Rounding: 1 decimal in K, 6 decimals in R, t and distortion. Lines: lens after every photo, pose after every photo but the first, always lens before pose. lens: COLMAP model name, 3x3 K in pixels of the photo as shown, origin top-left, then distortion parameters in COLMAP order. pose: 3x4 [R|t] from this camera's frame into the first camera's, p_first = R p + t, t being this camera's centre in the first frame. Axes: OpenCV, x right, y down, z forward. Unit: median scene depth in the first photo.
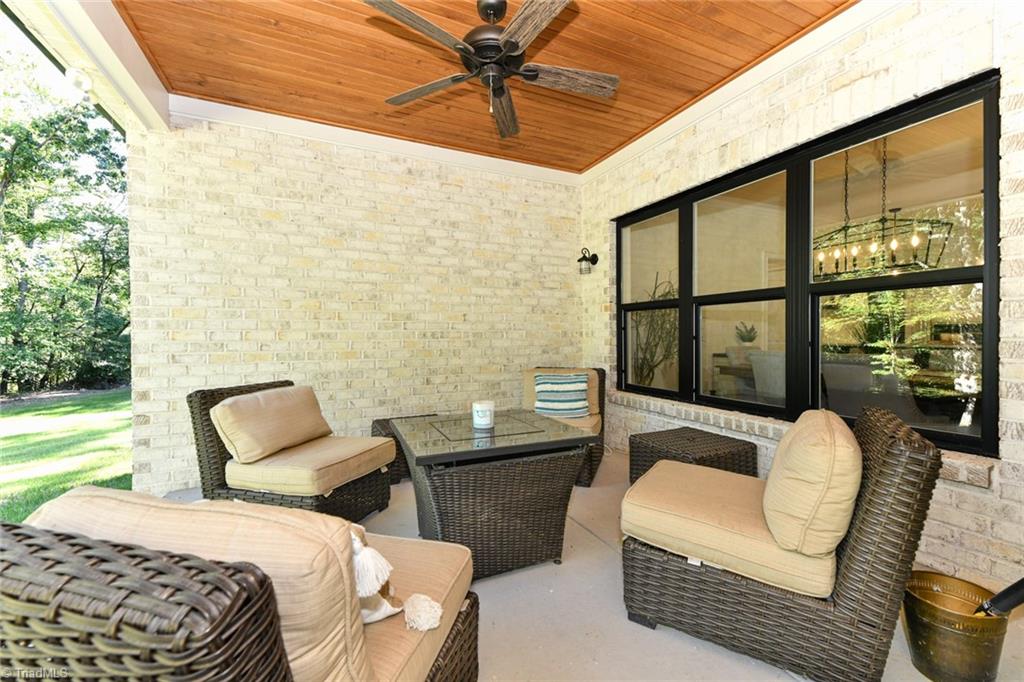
lens RADIAL K [[407.8, 0, 512.8], [0, 407.8, 339.0], [0, 0, 1]] dist [0.028720, -0.000280]
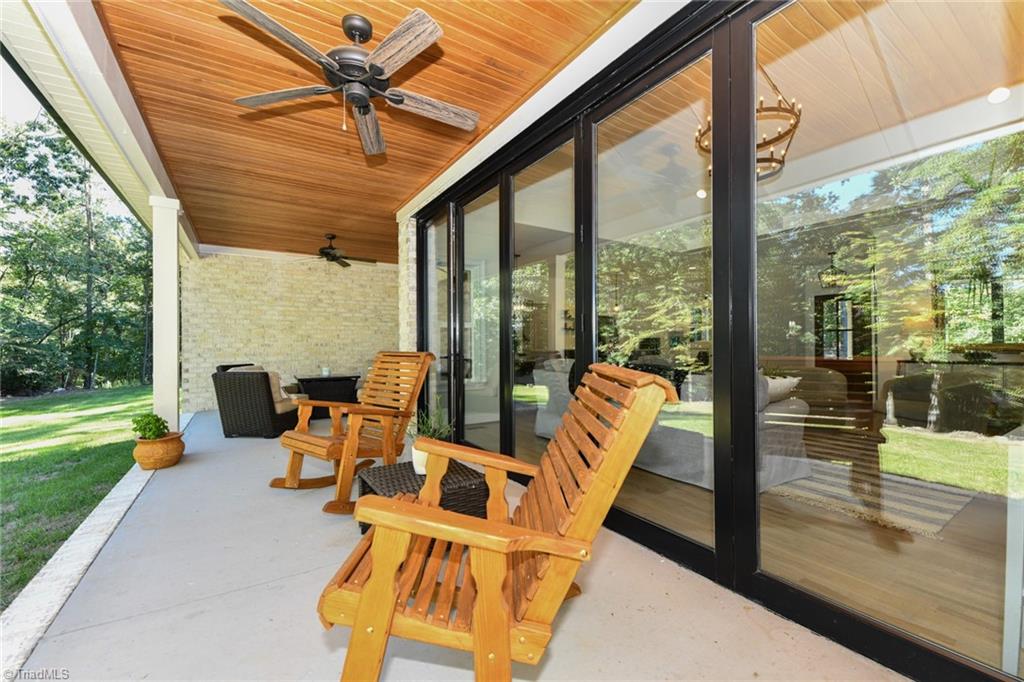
lens RADIAL K [[407.8, 0, 505.8], [0, 407.8, 340.9], [0, 0, 1]] dist [0.028720, -0.000280]
pose [[0.993297, 0.000691, 0.115588, 0.513971], [0.001080, 0.999883, -0.015259, 0.003664], [-0.115585, 0.015282, 0.993180, -1.235229]]
